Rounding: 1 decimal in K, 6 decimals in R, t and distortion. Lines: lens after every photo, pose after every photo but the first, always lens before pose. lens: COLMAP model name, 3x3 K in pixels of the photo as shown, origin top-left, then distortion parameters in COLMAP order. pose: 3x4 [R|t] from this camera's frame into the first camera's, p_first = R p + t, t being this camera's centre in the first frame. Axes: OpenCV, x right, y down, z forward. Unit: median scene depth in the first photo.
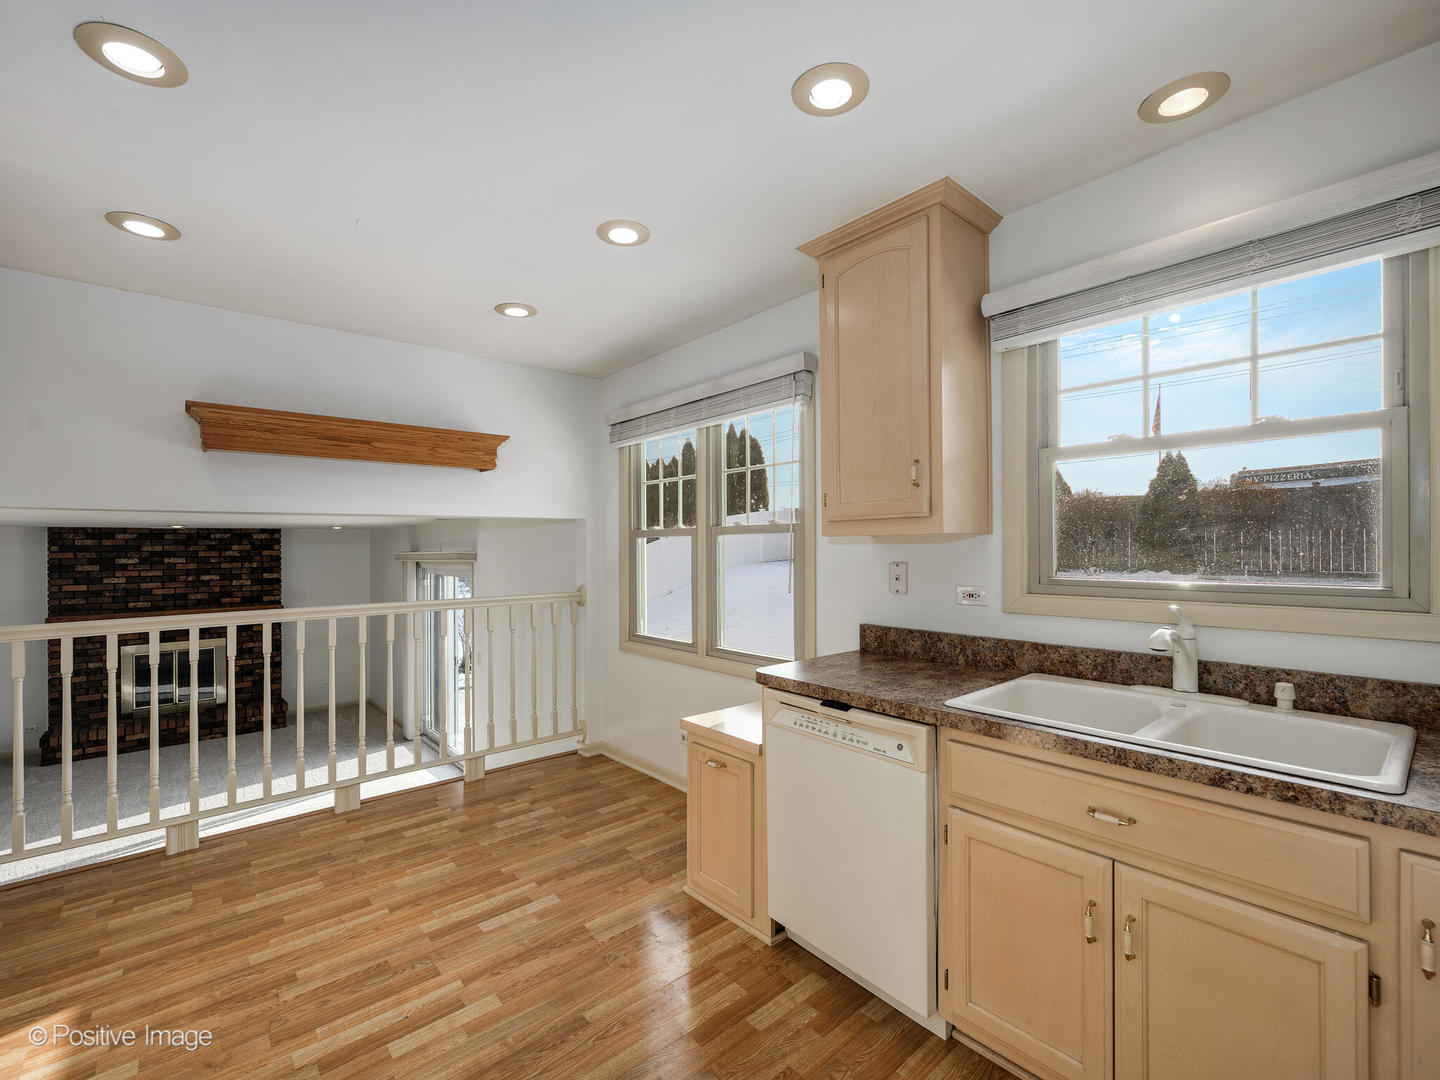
lens RADIAL K [[637.8, 0, 725.8], [0, 637.8, 546.0], [0, 0, 1]] dist [-0.003681, -0.001124]
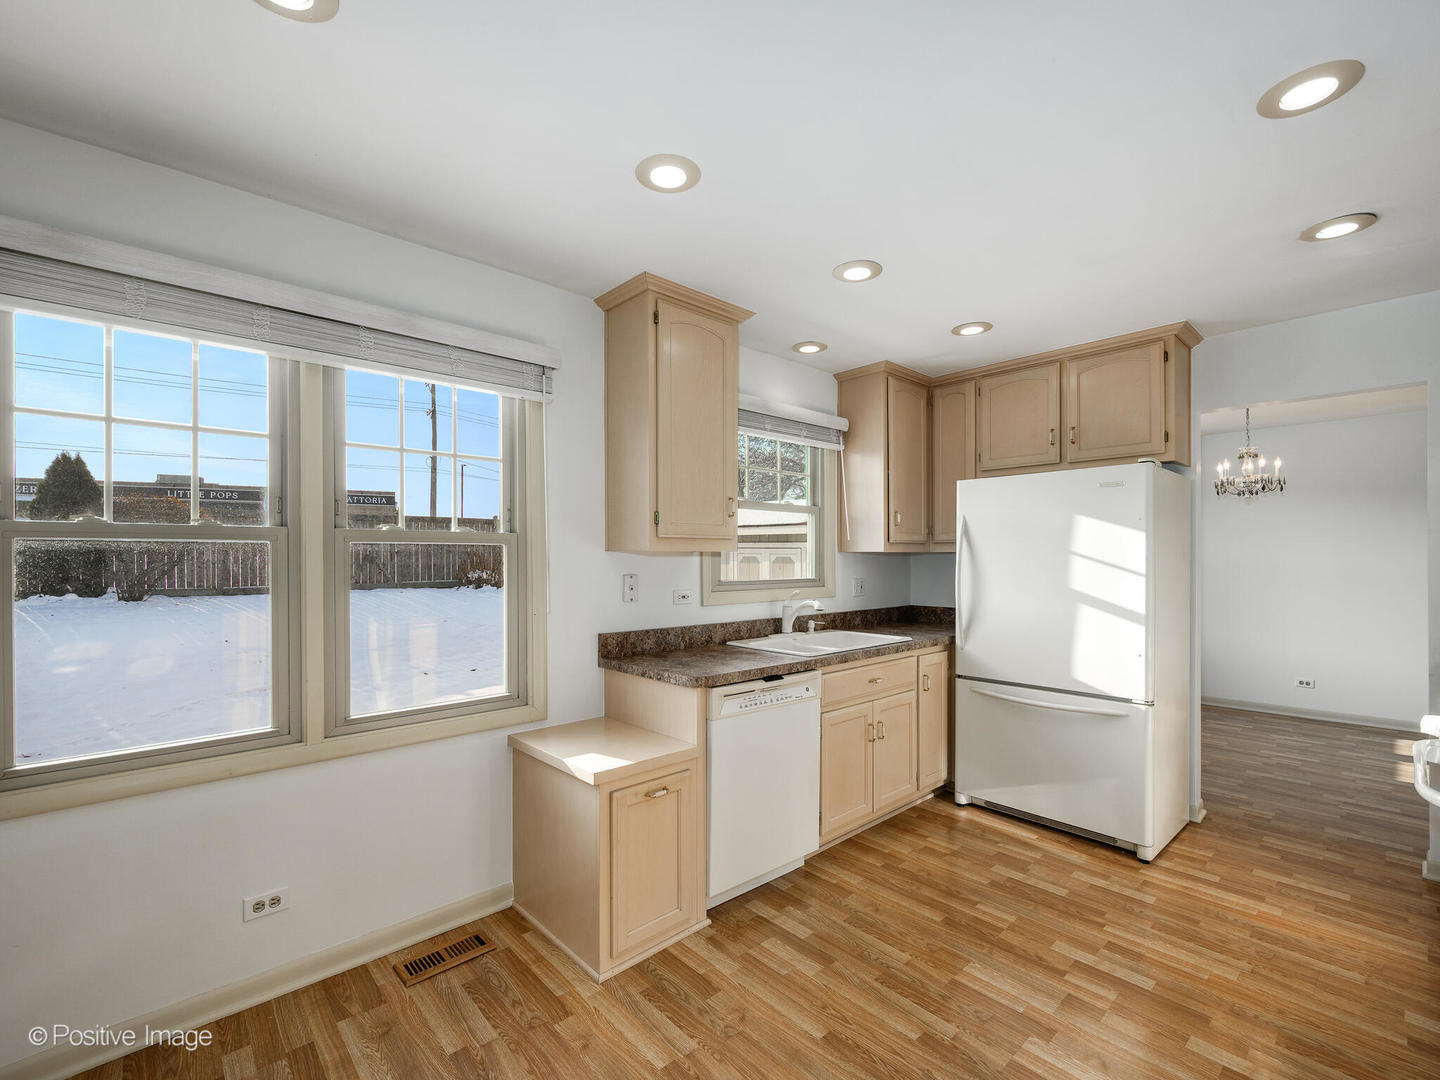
lens RADIAL K [[637.8, 0, 725.3], [0, 637.8, 558.4], [0, 0, 1]] dist [-0.003681, -0.001124]
pose [[-0.034664, 0.009993, 0.999349, -1.087478], [-0.001477, 0.999948, -0.010050, 0.010566], [-0.999398, -0.001824, -0.034647, 1.069196]]
